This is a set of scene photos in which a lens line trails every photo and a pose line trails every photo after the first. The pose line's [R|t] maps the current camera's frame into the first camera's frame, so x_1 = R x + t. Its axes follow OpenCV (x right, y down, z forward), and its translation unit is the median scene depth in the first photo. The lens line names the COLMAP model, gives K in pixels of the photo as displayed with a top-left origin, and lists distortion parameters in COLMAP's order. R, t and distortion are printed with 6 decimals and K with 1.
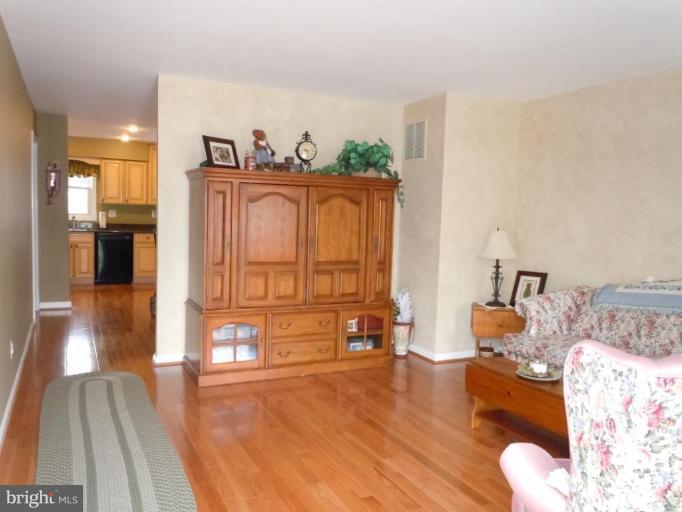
lens RADIAL K [[568.2, 0, 341.0], [0, 568.2, 256.0], [0, 0, 1]] dist [-0.006227, -0.005735]
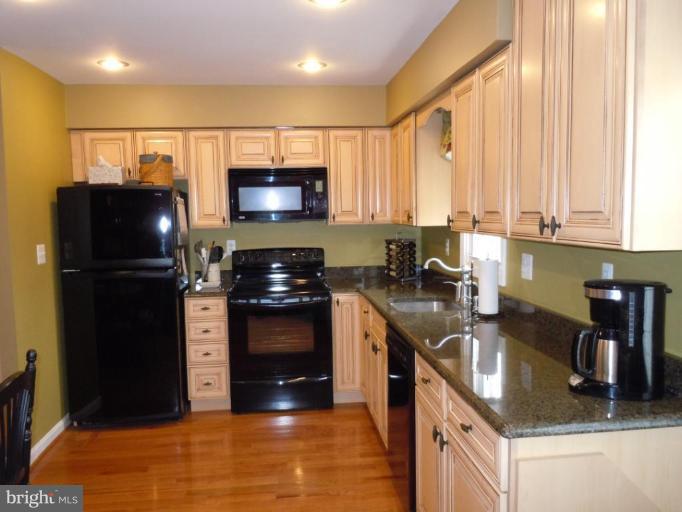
lens RADIAL K [[514.6, 0, 341.0], [0, 514.6, 256.0], [0, 0, 1]] dist [-0.001677, -0.000961]
pose [[-0.331436, 0.038099, -0.942708, -0.150046], [-0.070140, 0.995424, 0.064889, -0.092883], [0.940867, 0.087628, -0.327247, 1.035272]]
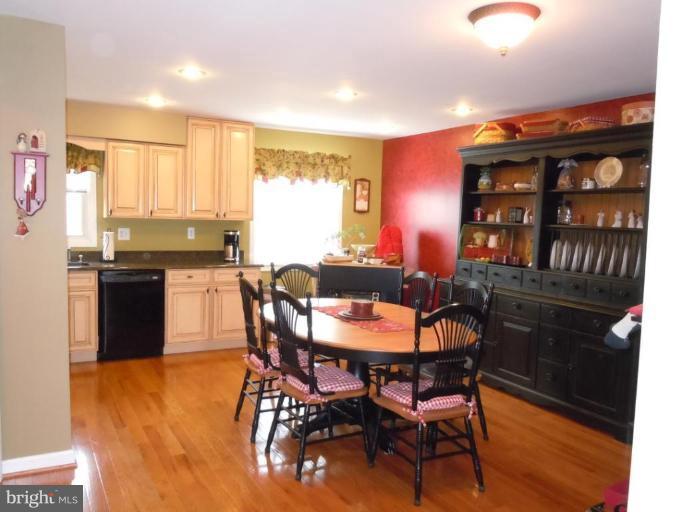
lens RADIAL K [[568.2, 0, 341.0], [0, 568.2, 256.0], [0, 0, 1]] dist [-0.006227, -0.005735]
pose [[0.998221, -0.007639, 0.059127, -0.220484], [0.007616, 0.999971, 0.000609, -0.052612], [-0.059130, -0.000158, 0.998250, 0.411647]]
